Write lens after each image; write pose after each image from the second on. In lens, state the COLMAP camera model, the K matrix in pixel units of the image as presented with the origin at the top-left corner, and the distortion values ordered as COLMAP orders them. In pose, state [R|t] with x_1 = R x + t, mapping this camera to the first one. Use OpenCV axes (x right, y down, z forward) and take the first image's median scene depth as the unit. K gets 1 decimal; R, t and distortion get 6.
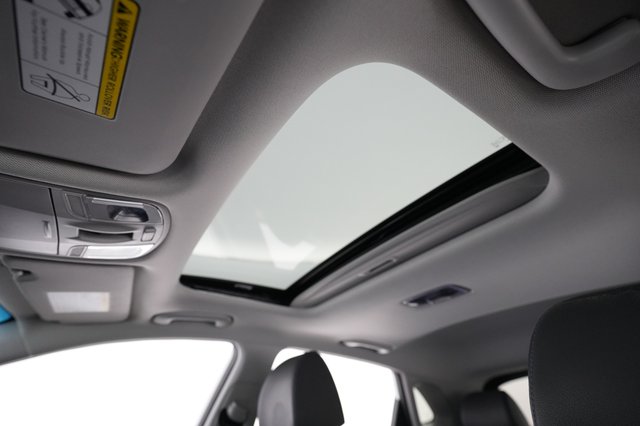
lens RADIAL K [[303.0, 0, 320.0], [0, 303.0, 213.0], [0, 0, 1]] dist [0.000715, 0.000257]
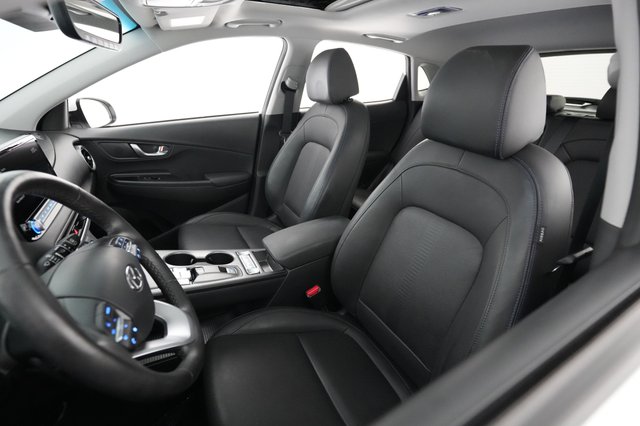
lens RADIAL K [[303.0, 0, 320.0], [0, 303.0, 213.0], [0, 0, 1]] dist [0.000715, 0.000257]
pose [[0.995952, 0.054599, -0.071411, 0.017601], [0.032435, 0.522620, 0.851949, -0.314555], [0.083836, -0.850816, 0.518733, -0.357001]]
